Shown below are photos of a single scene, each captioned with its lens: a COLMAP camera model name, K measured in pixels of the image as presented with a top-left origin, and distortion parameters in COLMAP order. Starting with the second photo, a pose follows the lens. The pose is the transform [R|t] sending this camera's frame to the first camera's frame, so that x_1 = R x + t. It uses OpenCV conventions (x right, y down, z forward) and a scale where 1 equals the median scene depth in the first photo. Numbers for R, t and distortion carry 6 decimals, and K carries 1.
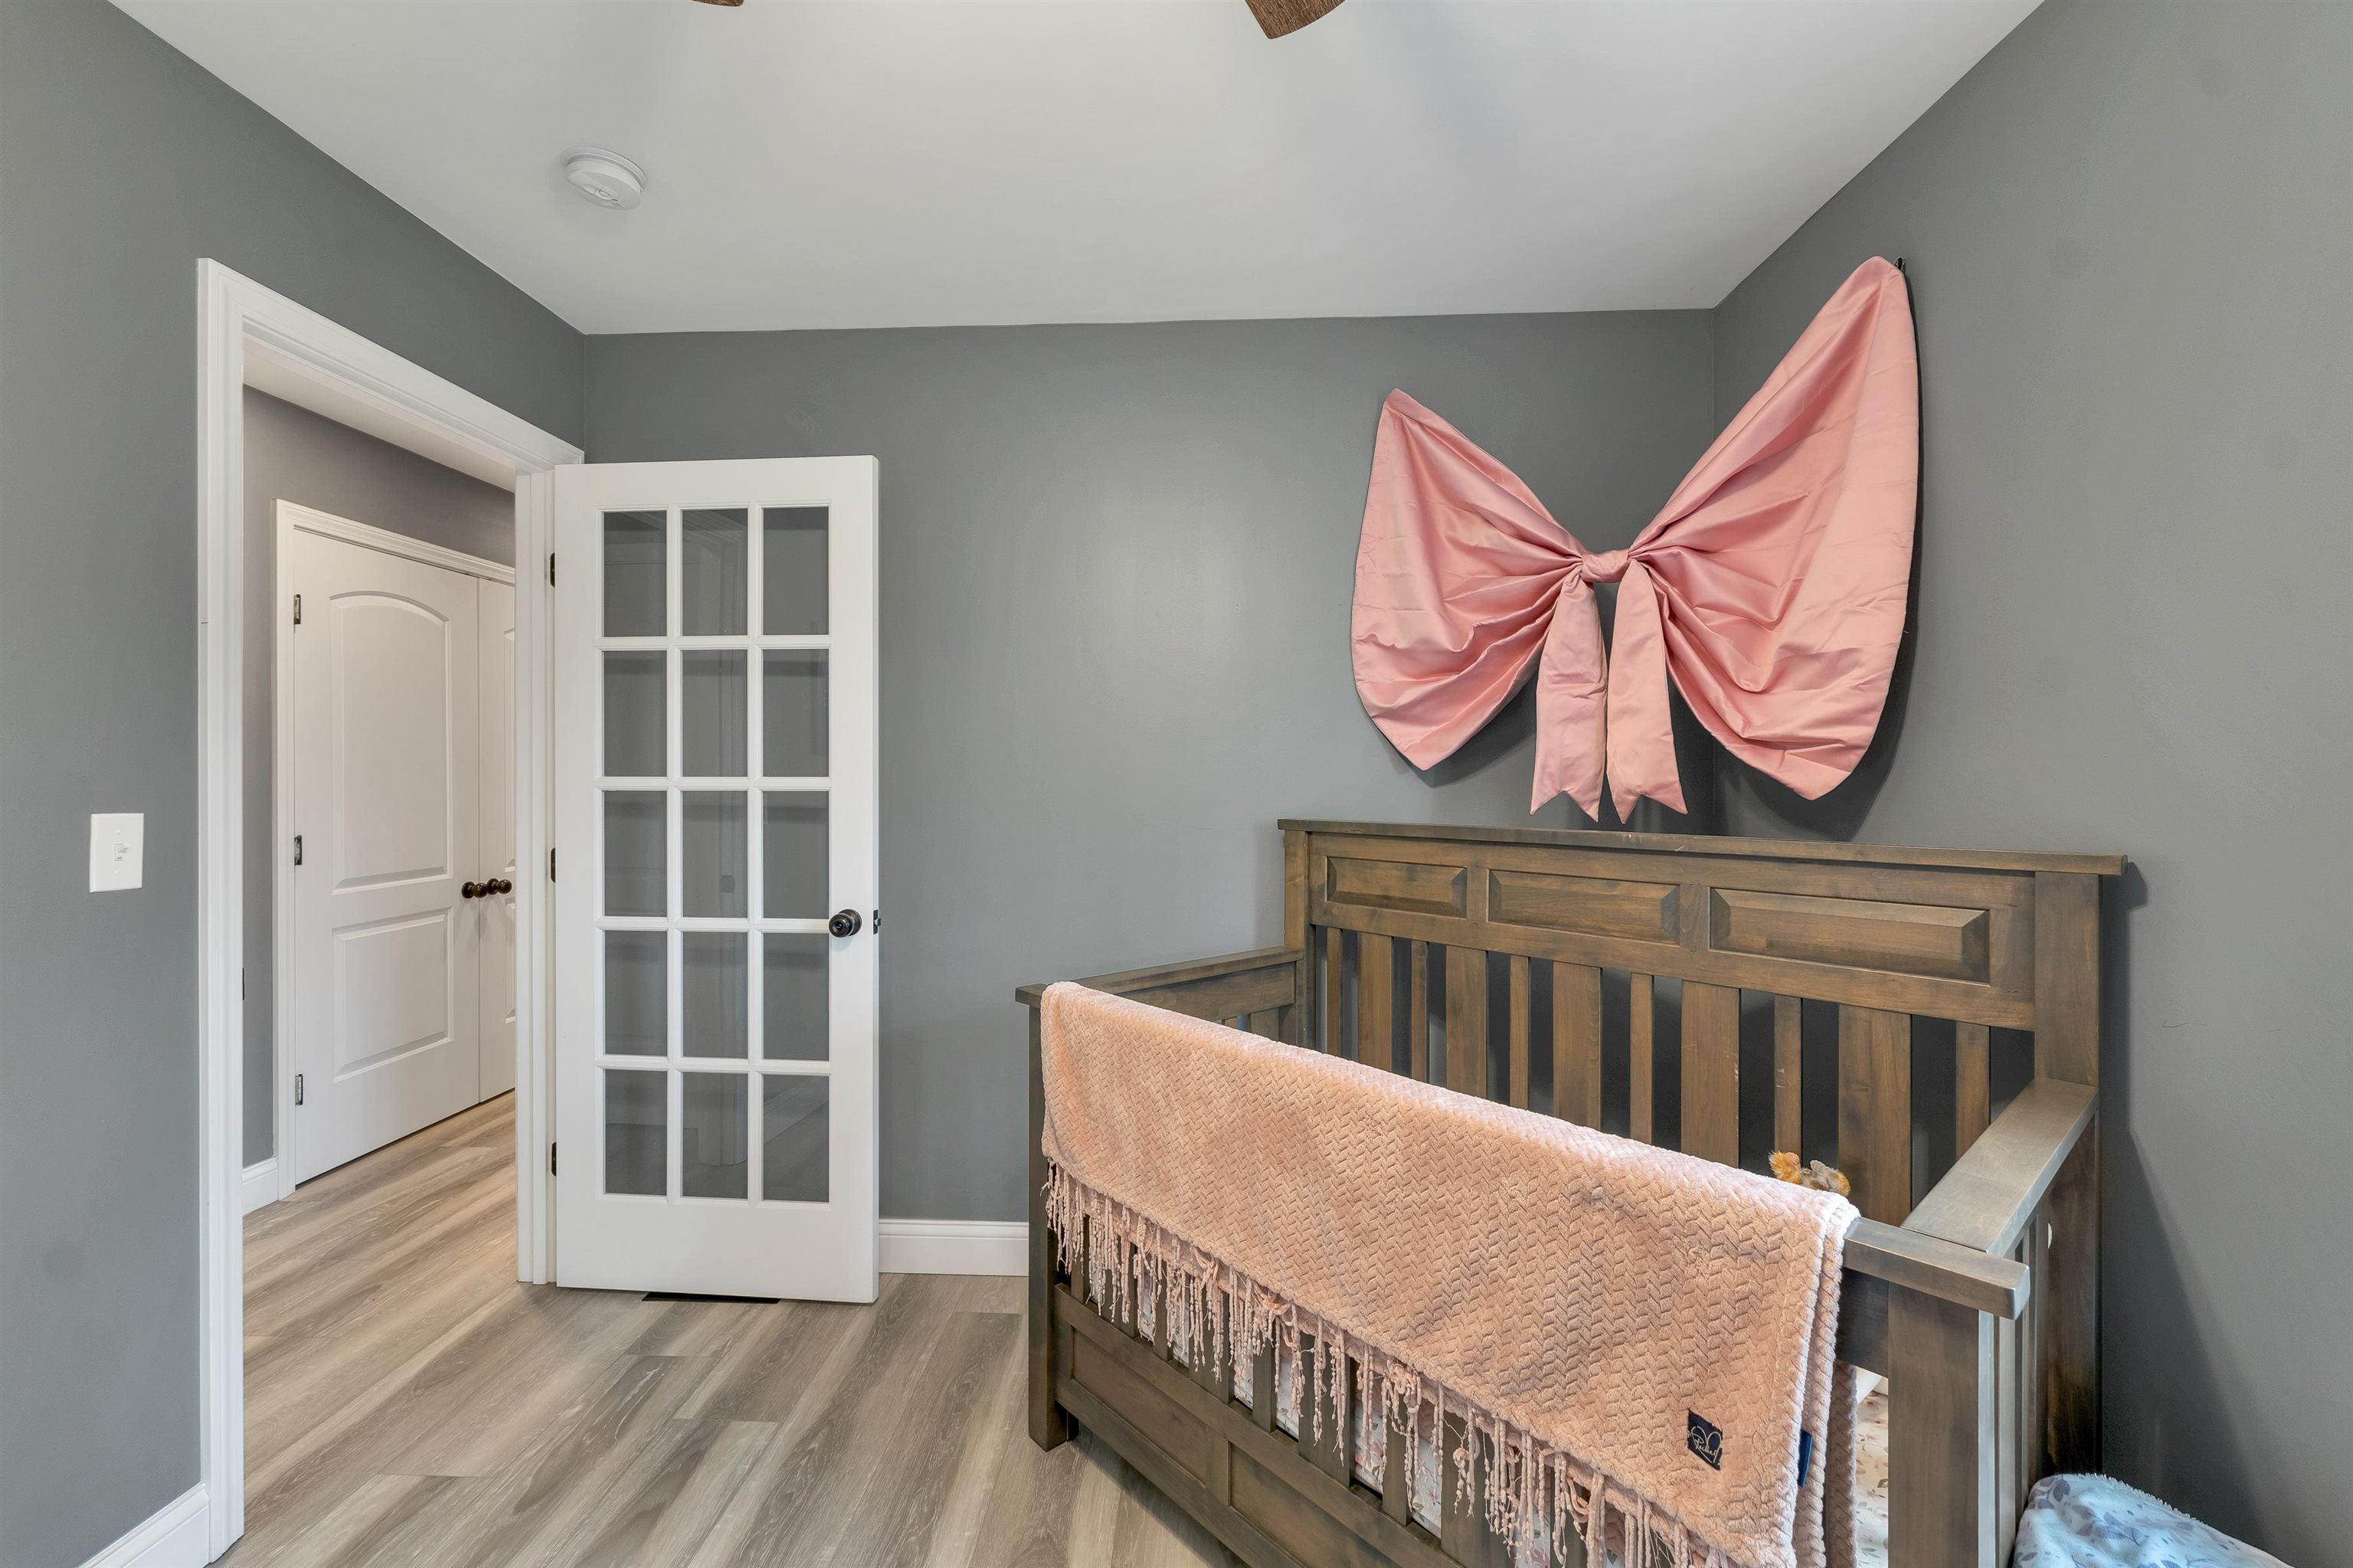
lens RADIAL K [[984.9, 0, 1177.6], [0, 984.9, 775.4], [0, 0, 1]] dist [0.000619, -0.000111]
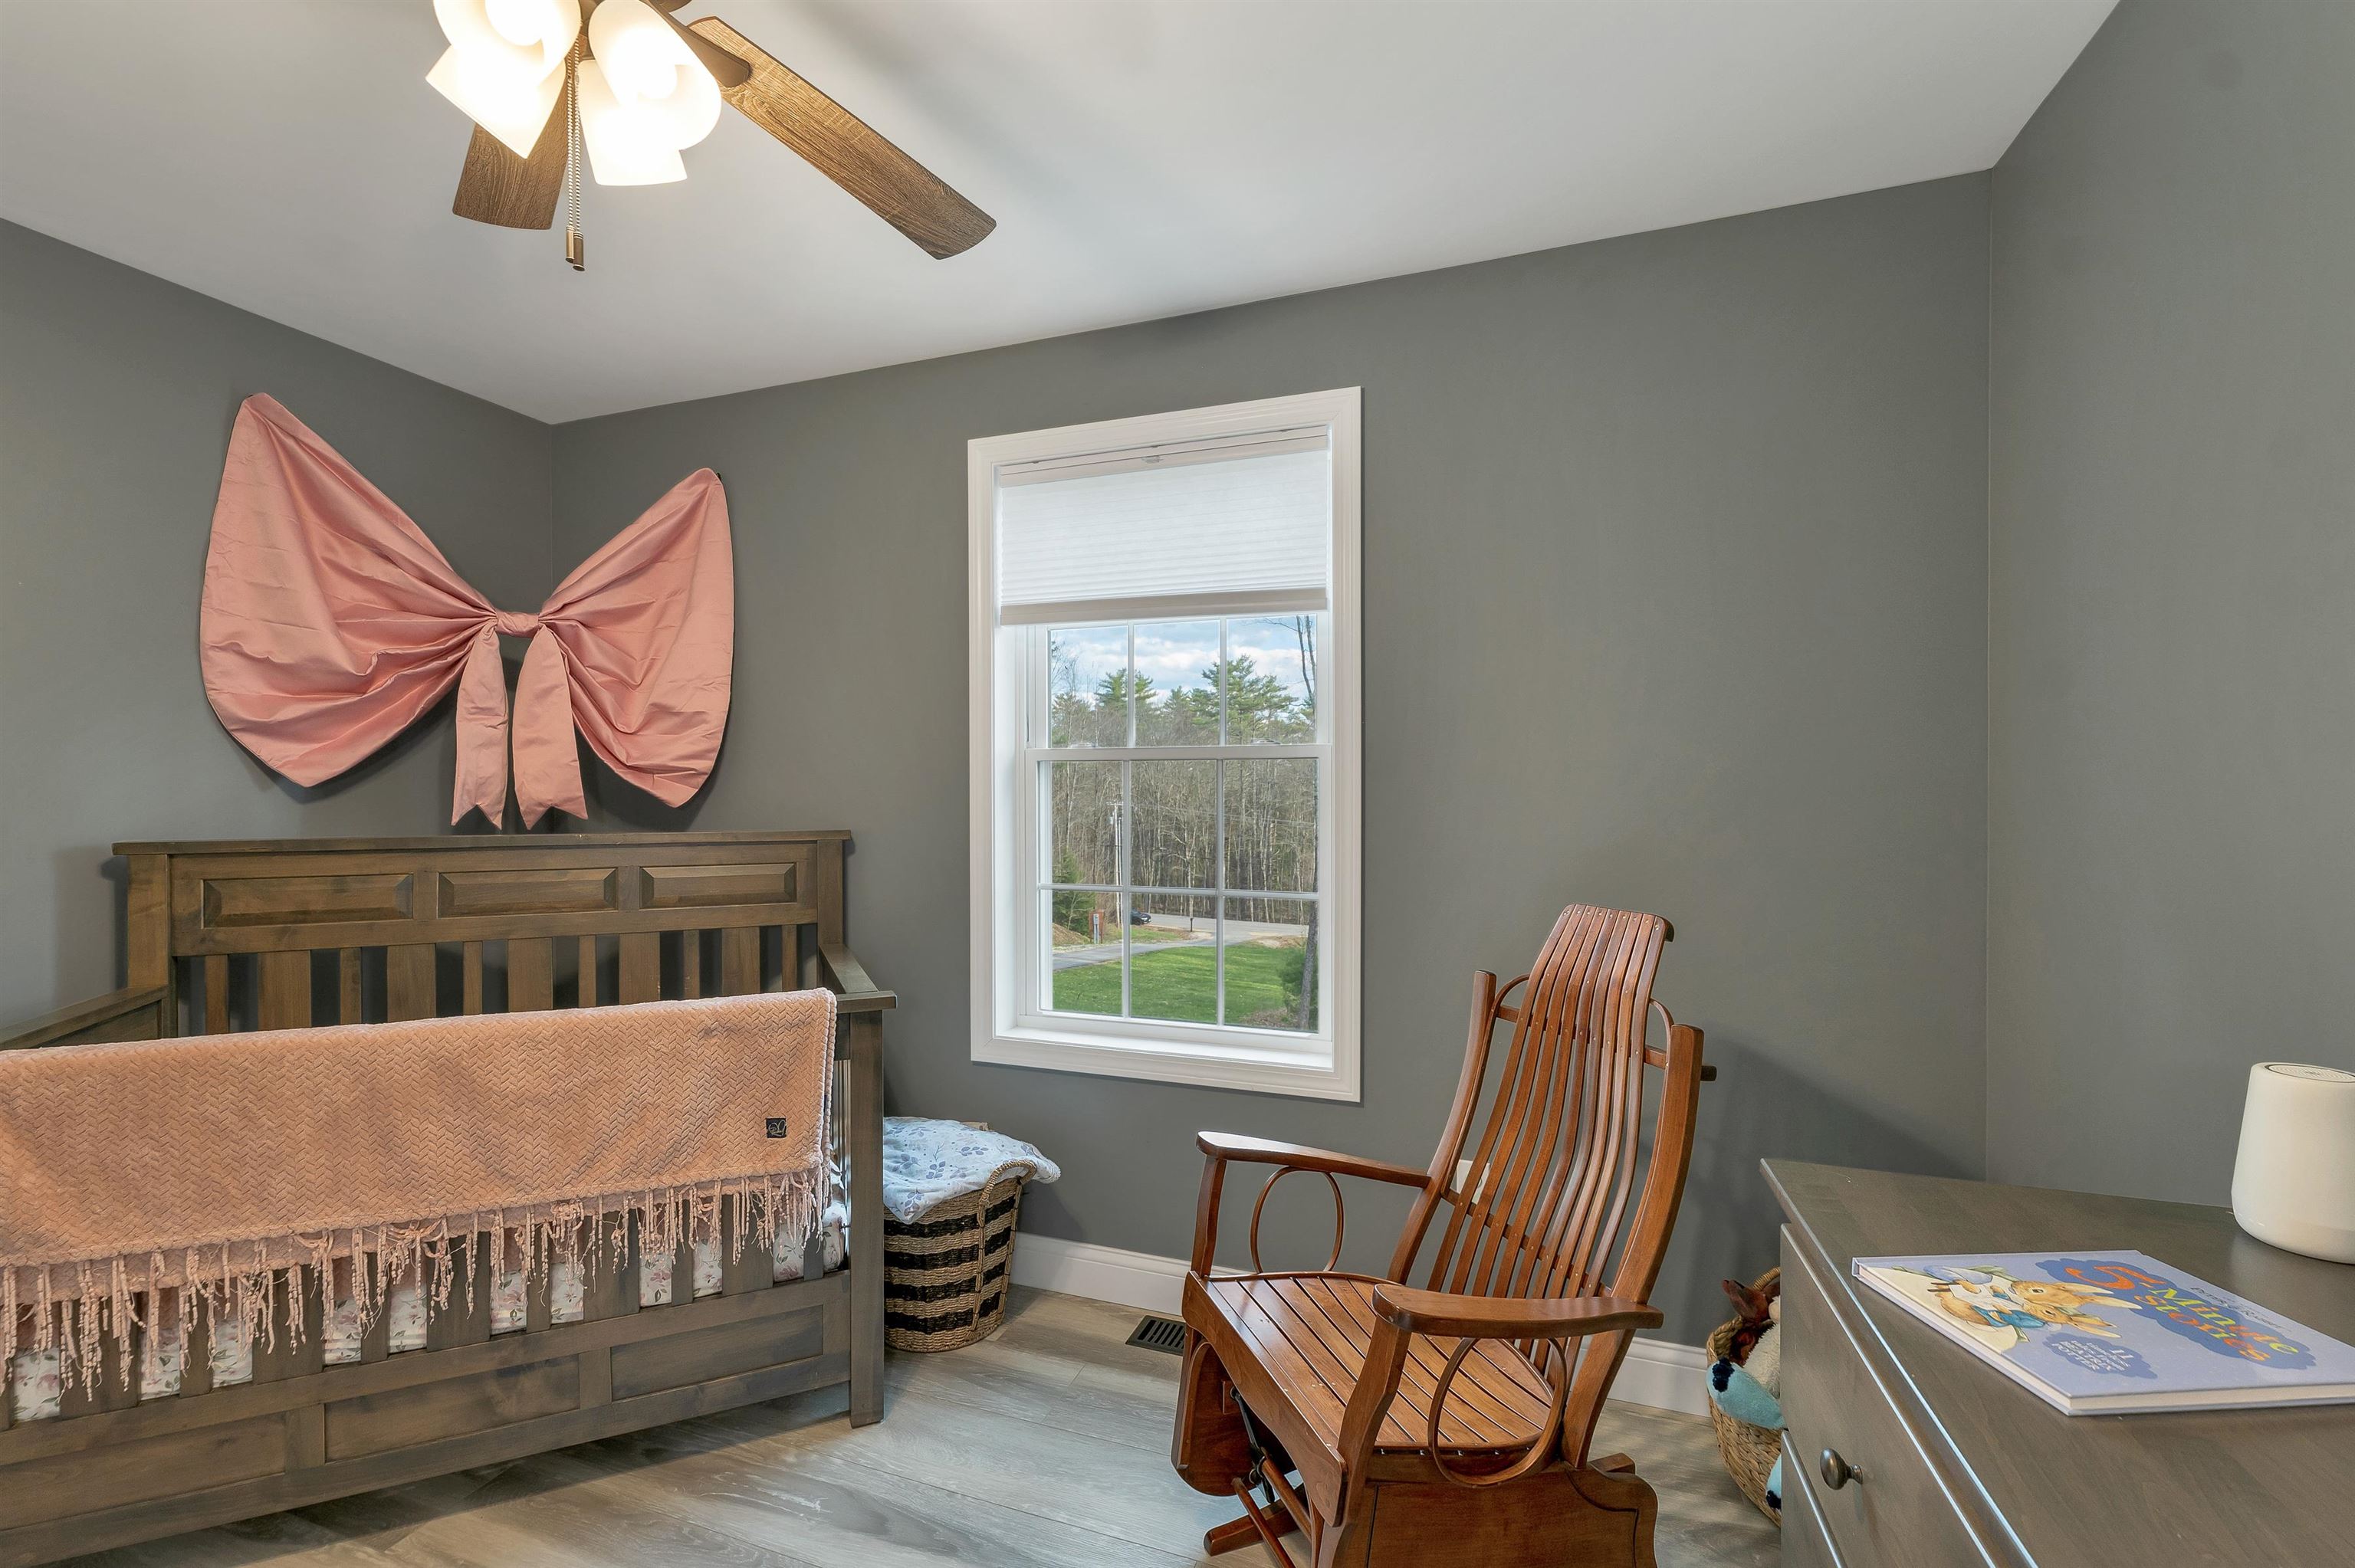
lens RADIAL K [[985.4, 0, 1138.1], [0, 985.4, 788.4], [0, 0, 1]] dist [0.000926, 0.000013]
pose [[0.315007, 0.002849, 0.949085, -0.524556], [0.002212, 0.999991, -0.003736, 0.002320], [-0.949087, 0.003276, 0.314998, -0.146124]]
